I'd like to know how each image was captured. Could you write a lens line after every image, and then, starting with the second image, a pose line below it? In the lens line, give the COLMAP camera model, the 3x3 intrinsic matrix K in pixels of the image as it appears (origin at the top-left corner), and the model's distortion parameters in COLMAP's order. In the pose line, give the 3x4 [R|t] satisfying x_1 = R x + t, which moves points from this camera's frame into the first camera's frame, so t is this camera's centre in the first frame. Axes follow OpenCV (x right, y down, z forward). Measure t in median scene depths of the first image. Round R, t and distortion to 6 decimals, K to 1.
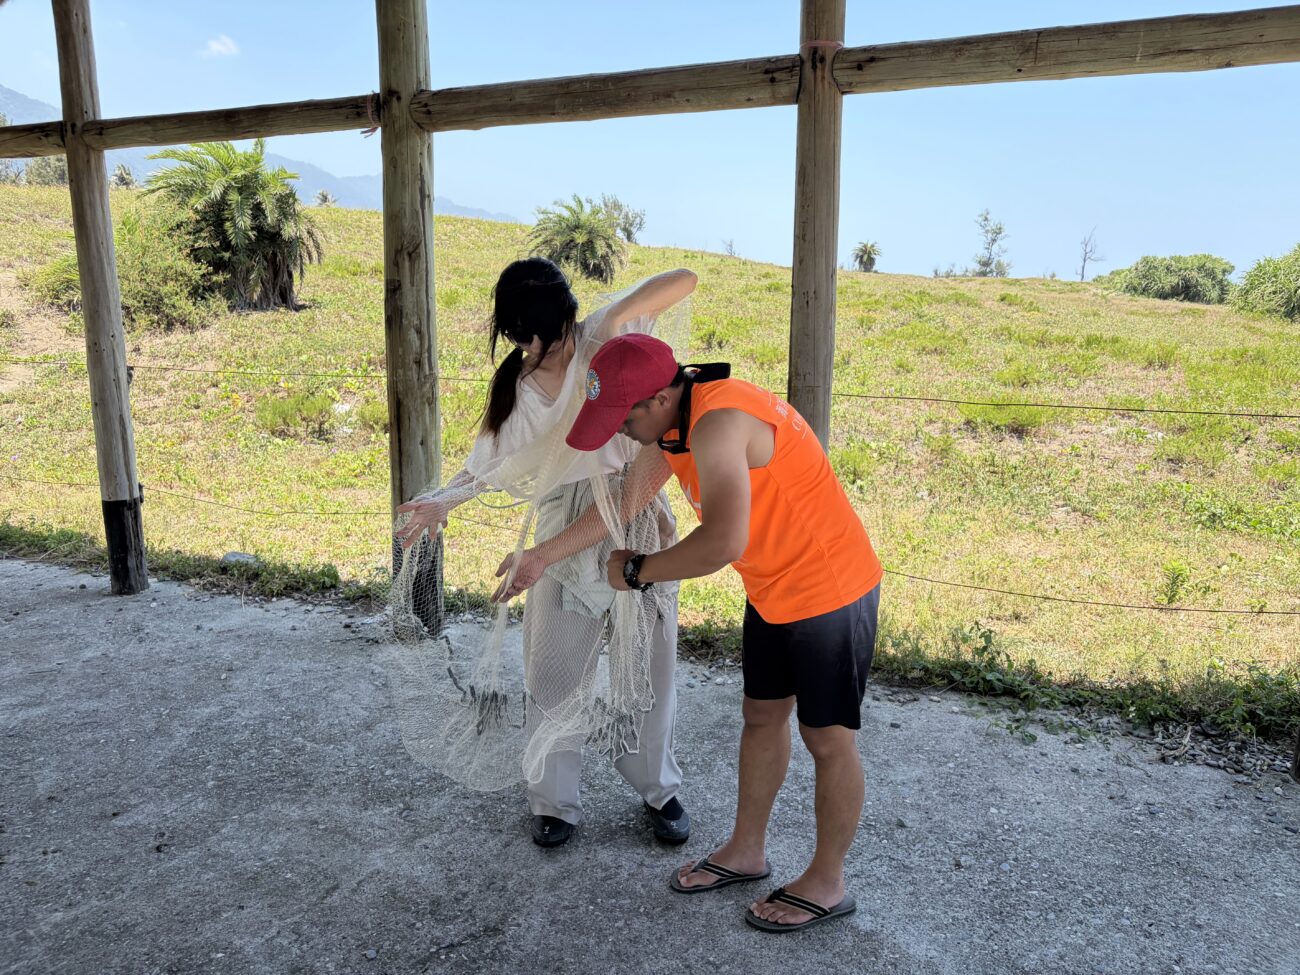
lens RADIAL K [[982.4, 0, 650.0], [0, 982.4, 487.5], [0, 0, 1]] dist [-0.001835, -0.007204]
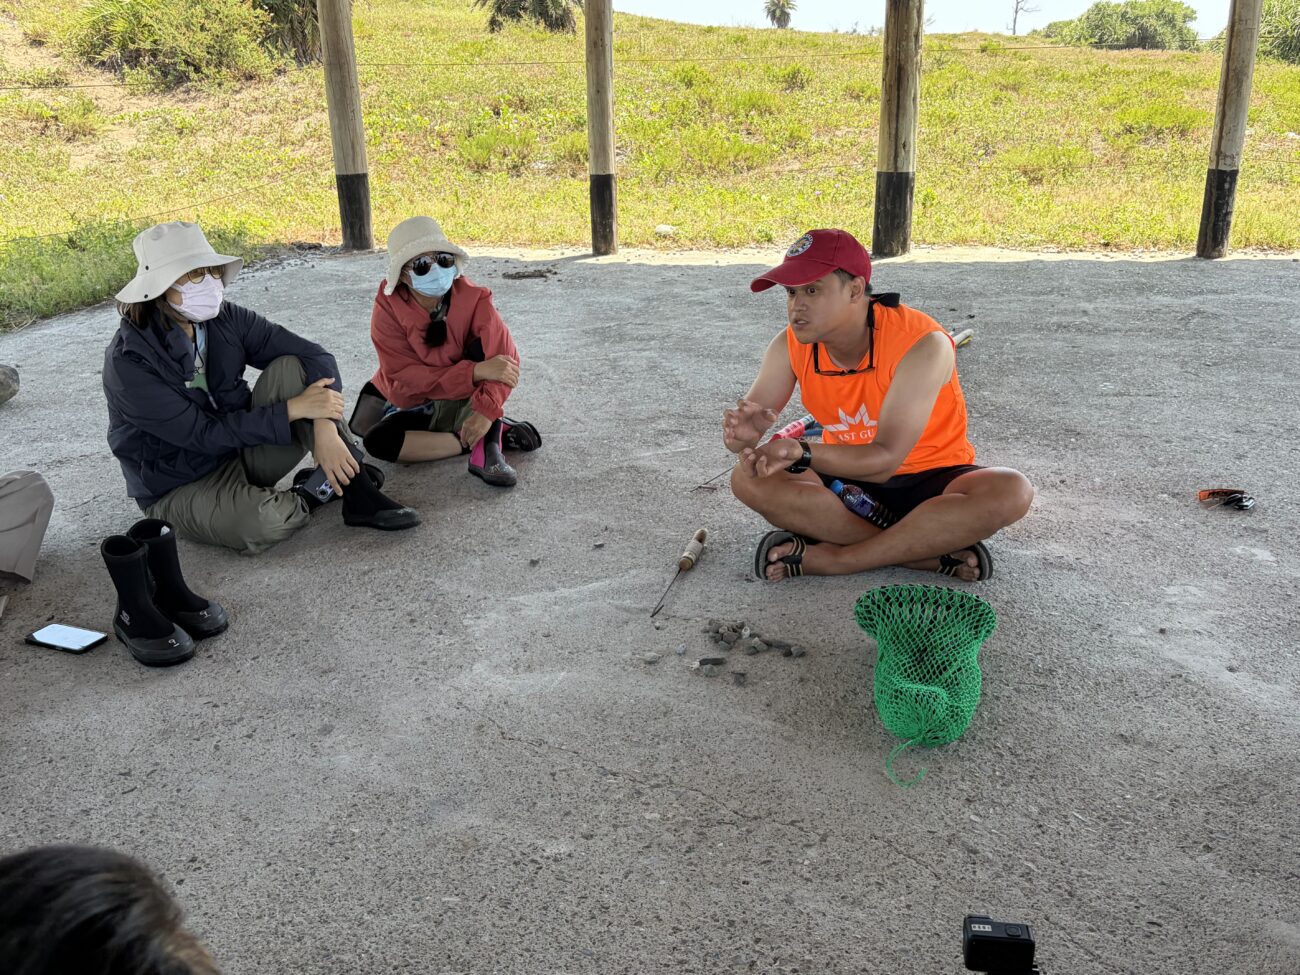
lens RADIAL K [[1194.9, 0, 642.0], [0, 1194.9, 488.6], [0, 0, 1]] dist [-0.001306, 0.011312]
pose [[0.989875, -0.071715, 0.122489, -0.831011], [0.053758, 0.988104, 0.144084, 0.222952], [-0.131365, -0.136041, 0.981955, -0.615813]]
